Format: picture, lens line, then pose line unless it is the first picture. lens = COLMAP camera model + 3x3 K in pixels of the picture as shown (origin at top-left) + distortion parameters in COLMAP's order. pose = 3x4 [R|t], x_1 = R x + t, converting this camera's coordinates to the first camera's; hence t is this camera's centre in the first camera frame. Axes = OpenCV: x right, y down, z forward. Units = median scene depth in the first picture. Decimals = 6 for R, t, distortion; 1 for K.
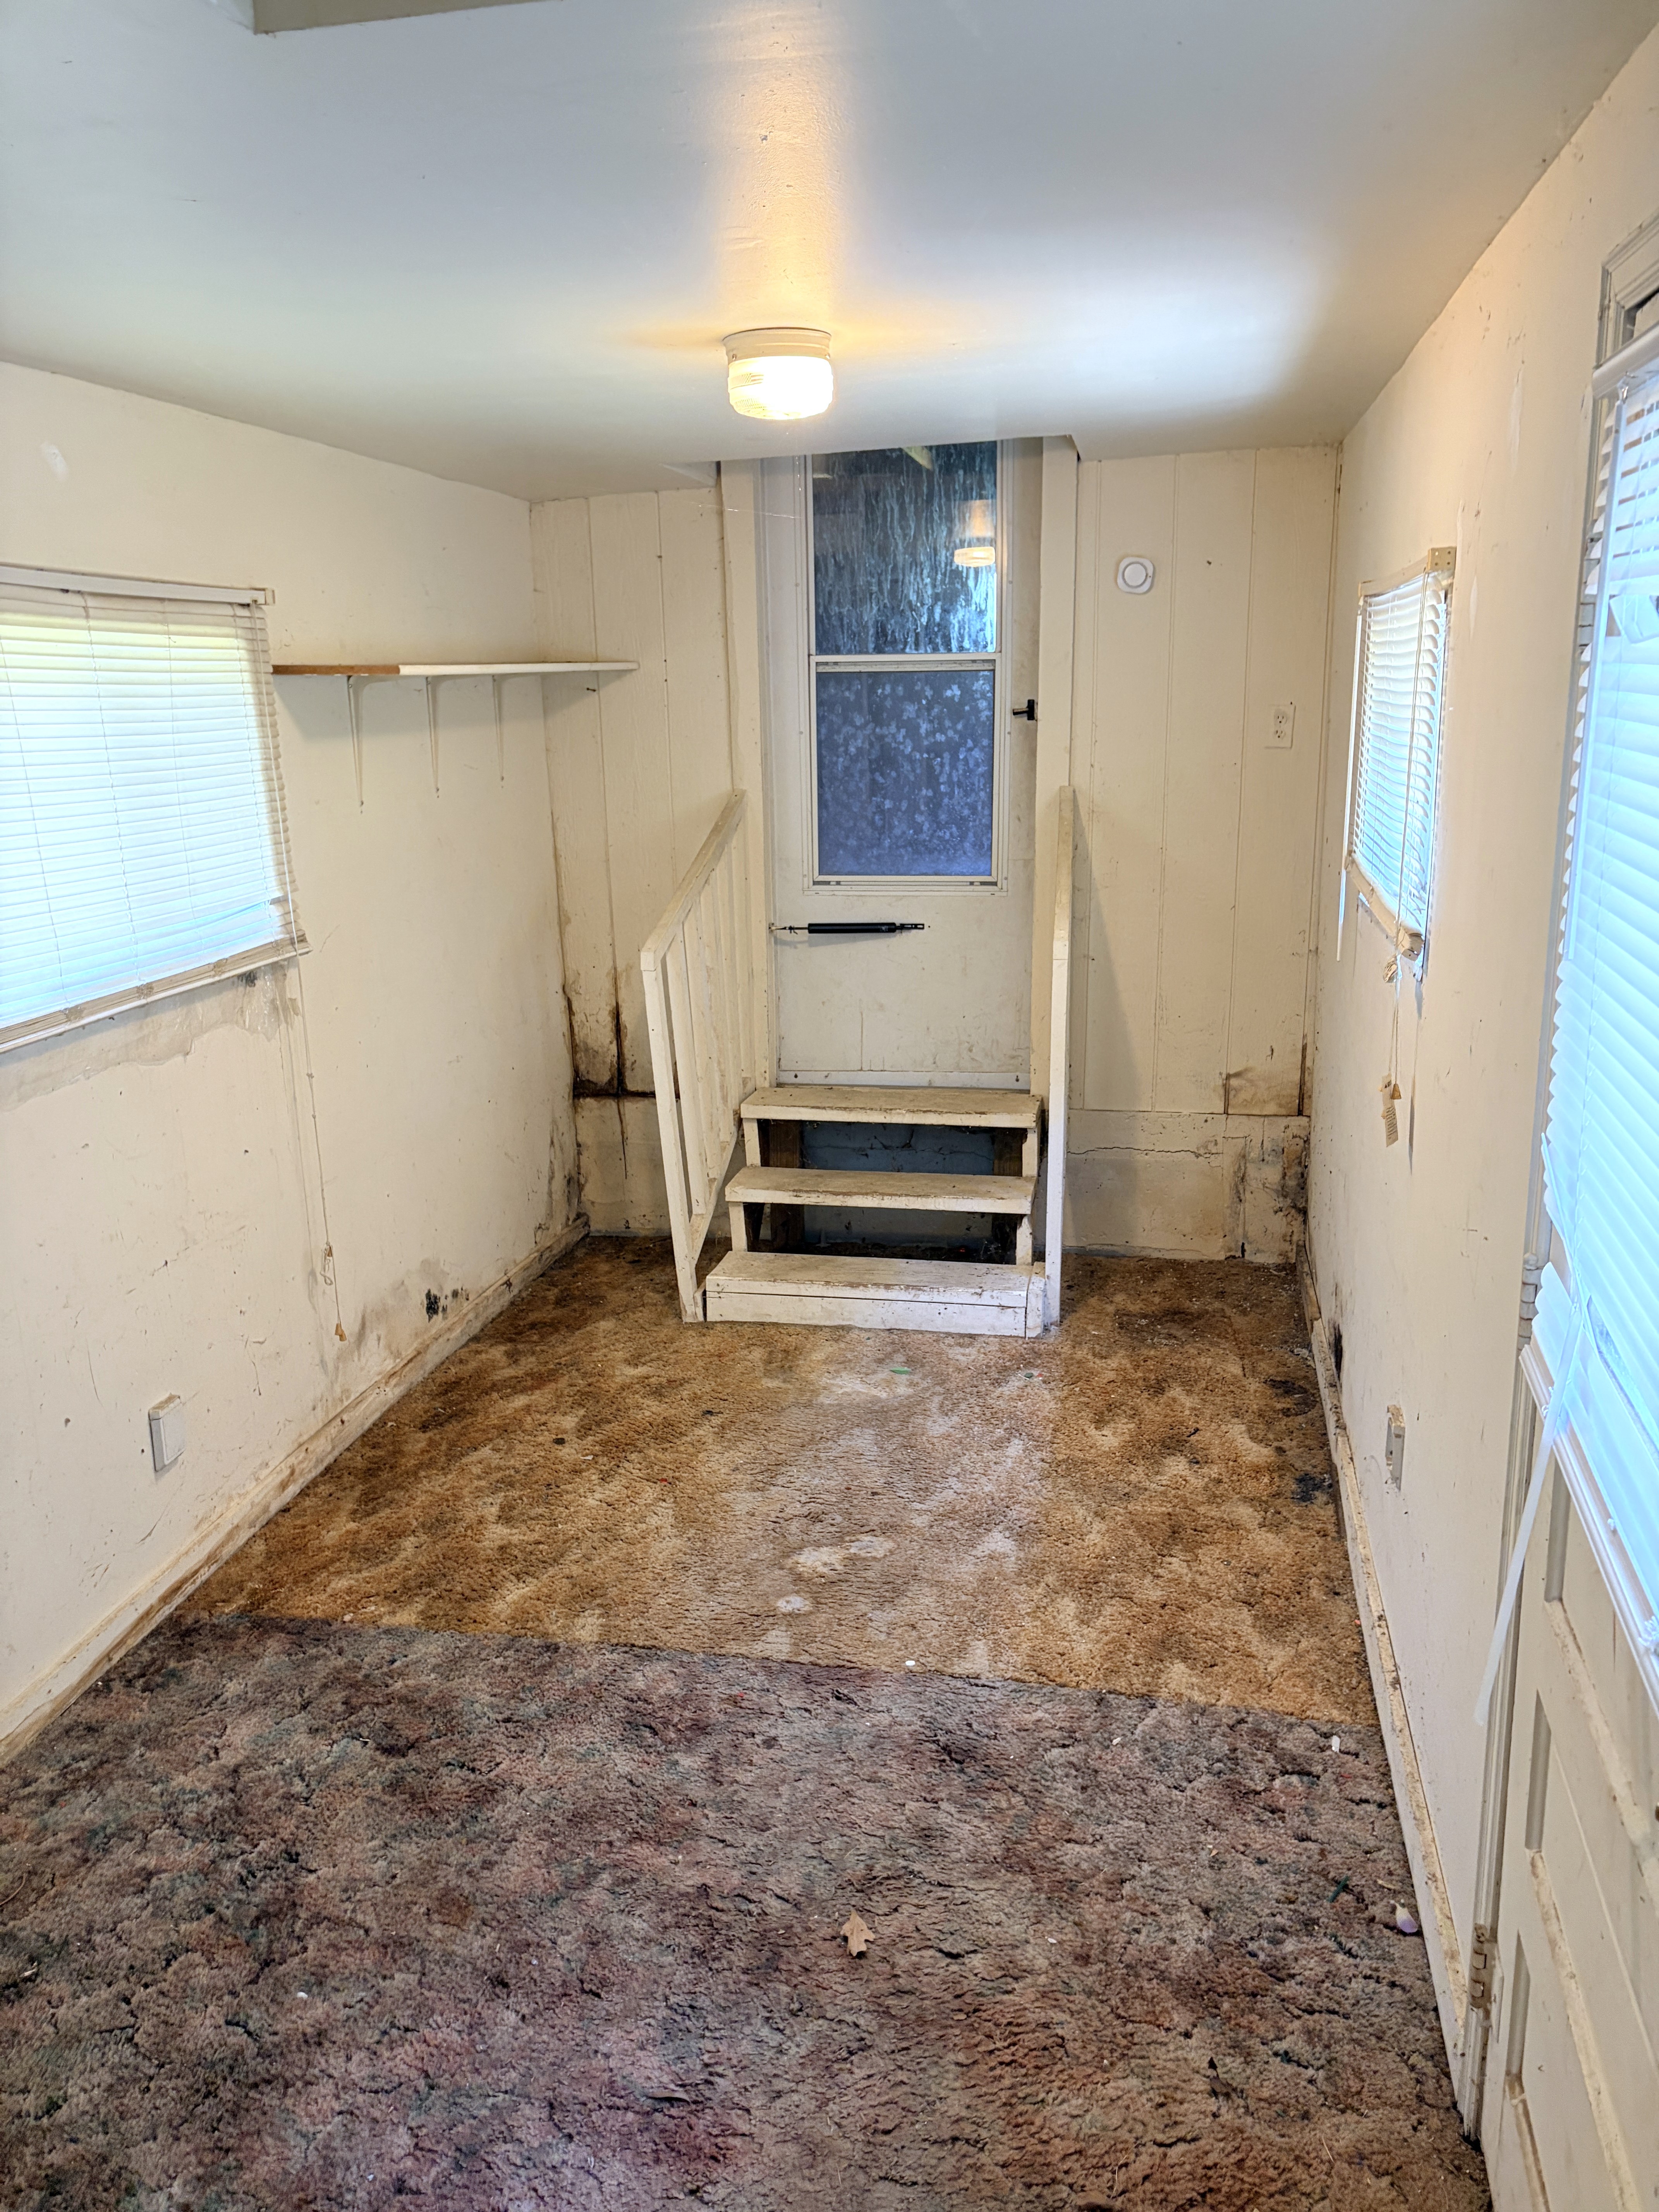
lens RADIAL K [[1640.2, 0, 829.5], [0, 1640.2, 1106.0], [0, 0, 1]] dist [-0.005660, -0.001724]
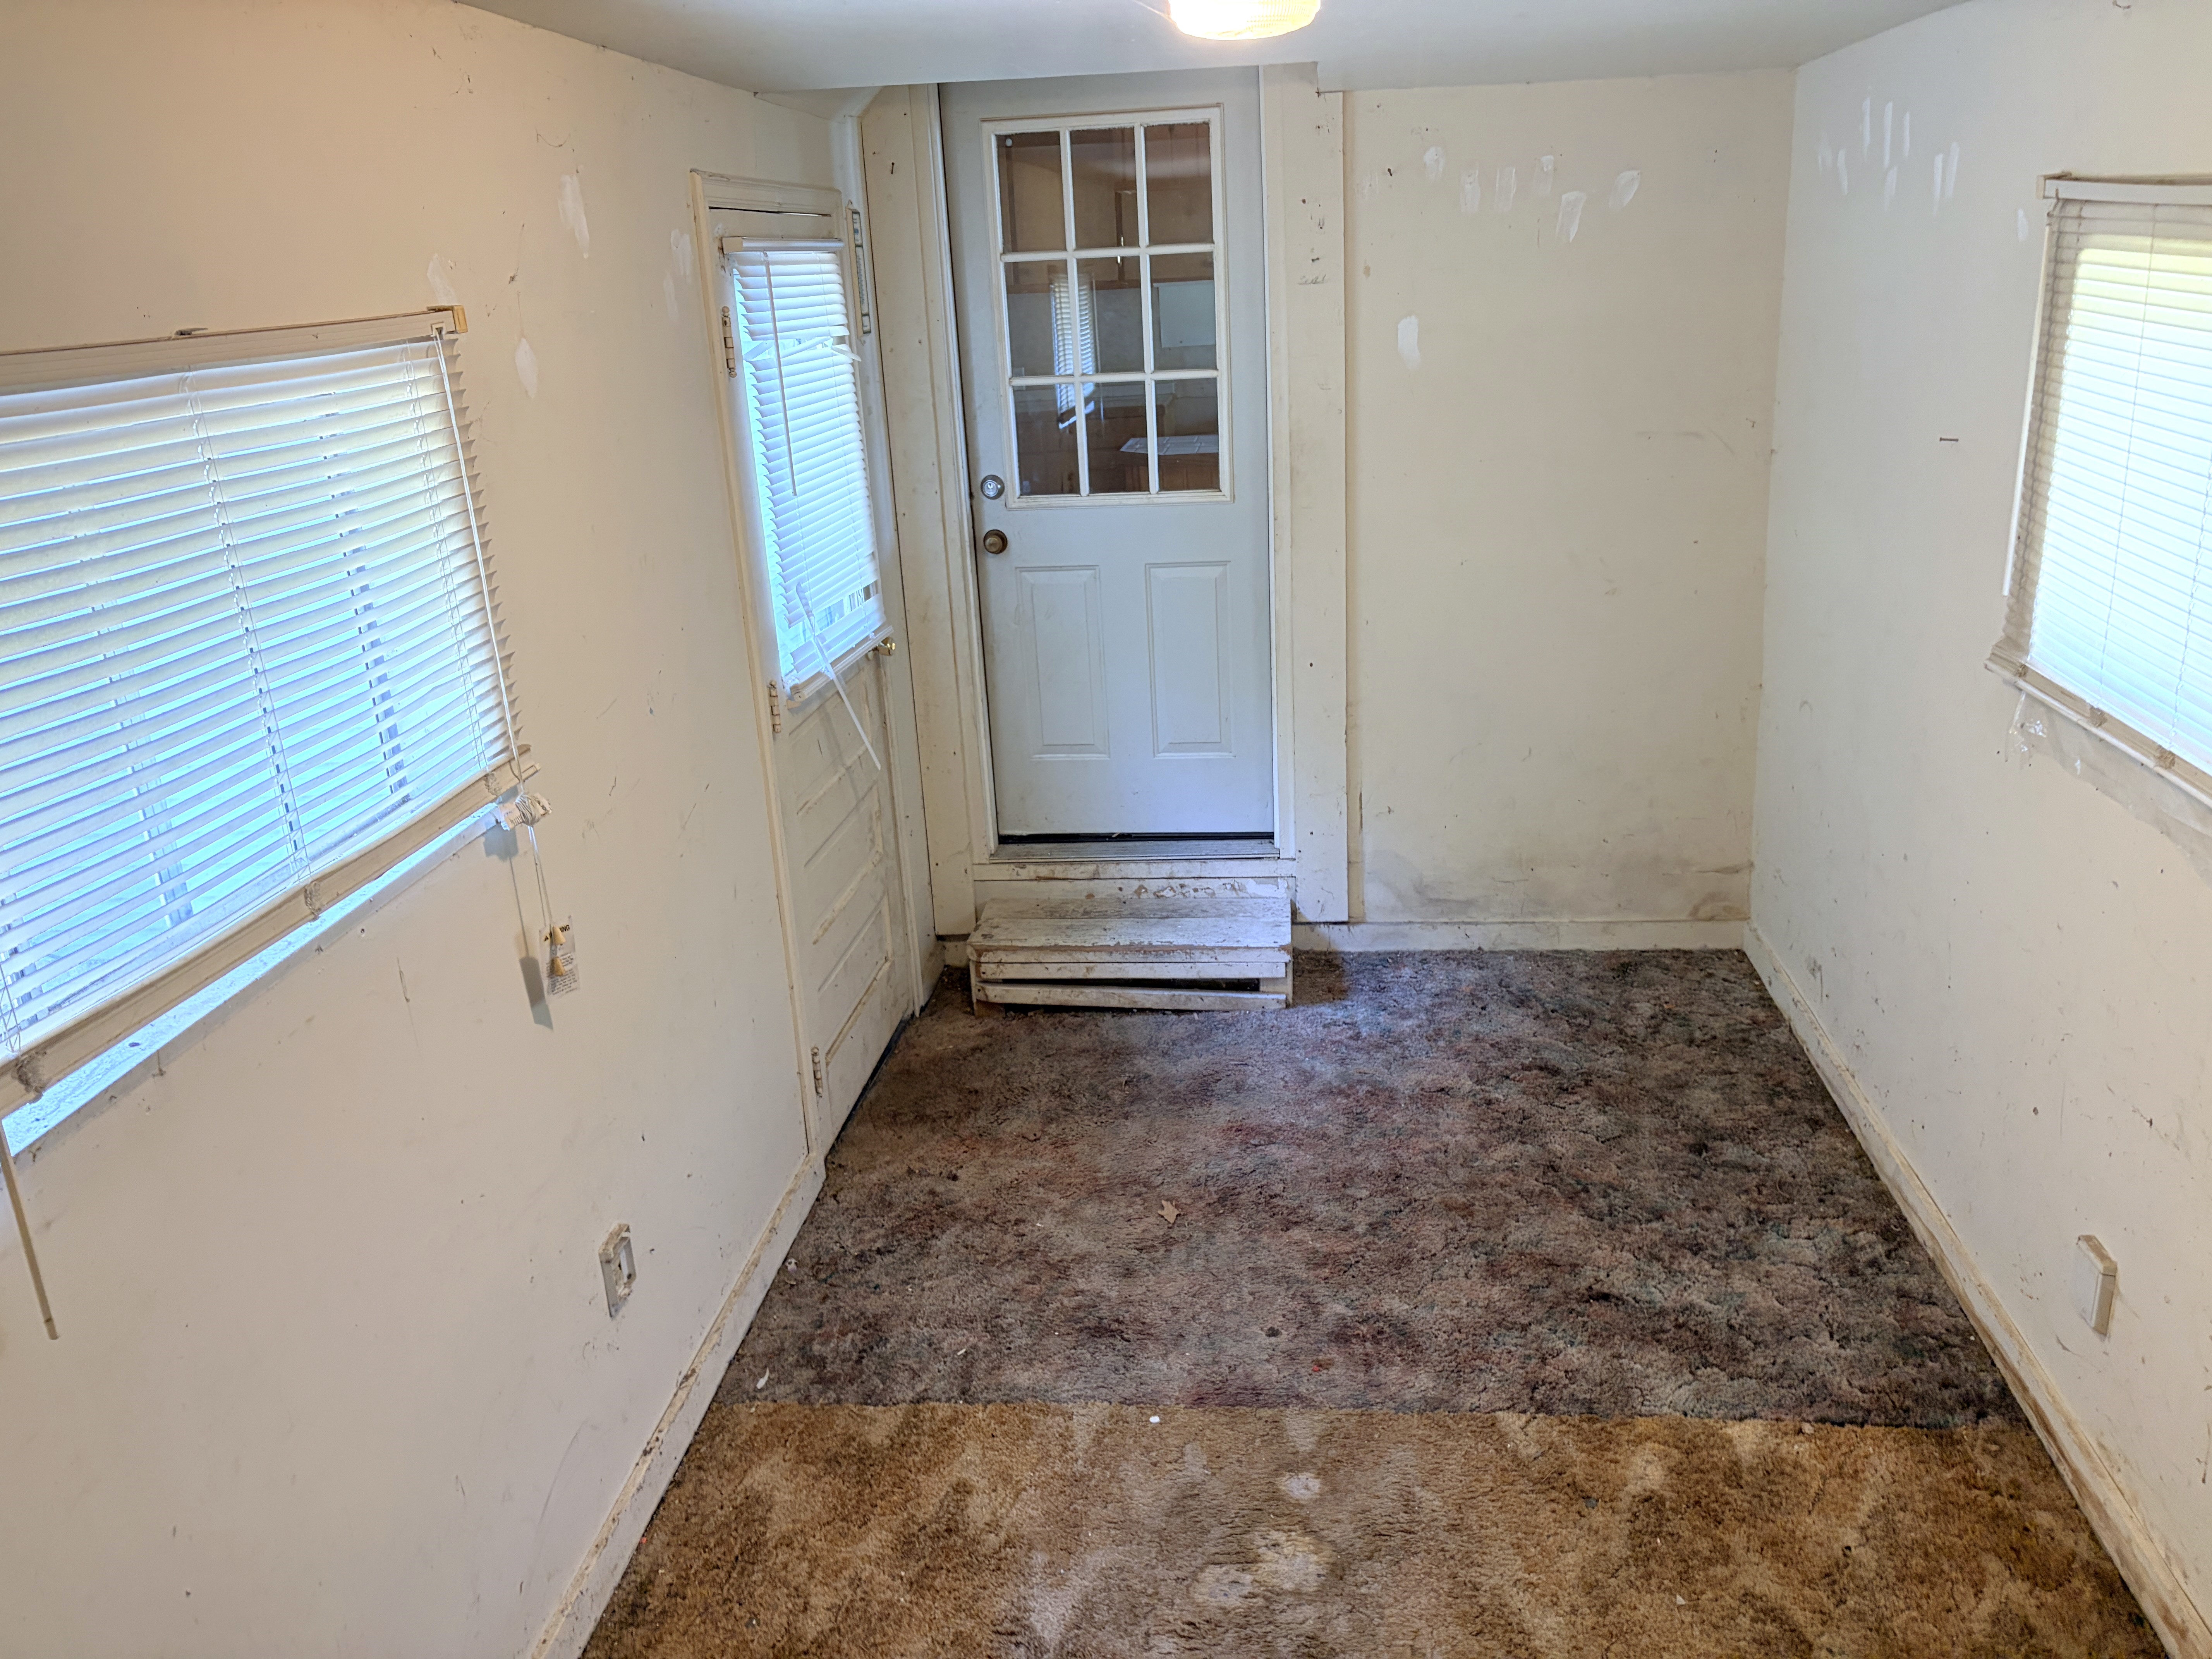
lens RADIAL K [[1694.6, 0, 1106.0], [0, 1694.6, 829.5], [0, 0, 1]] dist [0.100769, -0.003168]
pose [[-0.993345, 0.101479, -0.054468, 0.102589], [0.052755, 0.821298, 0.568055, -0.544146], [0.102381, 0.561401, -0.821186, 1.715178]]
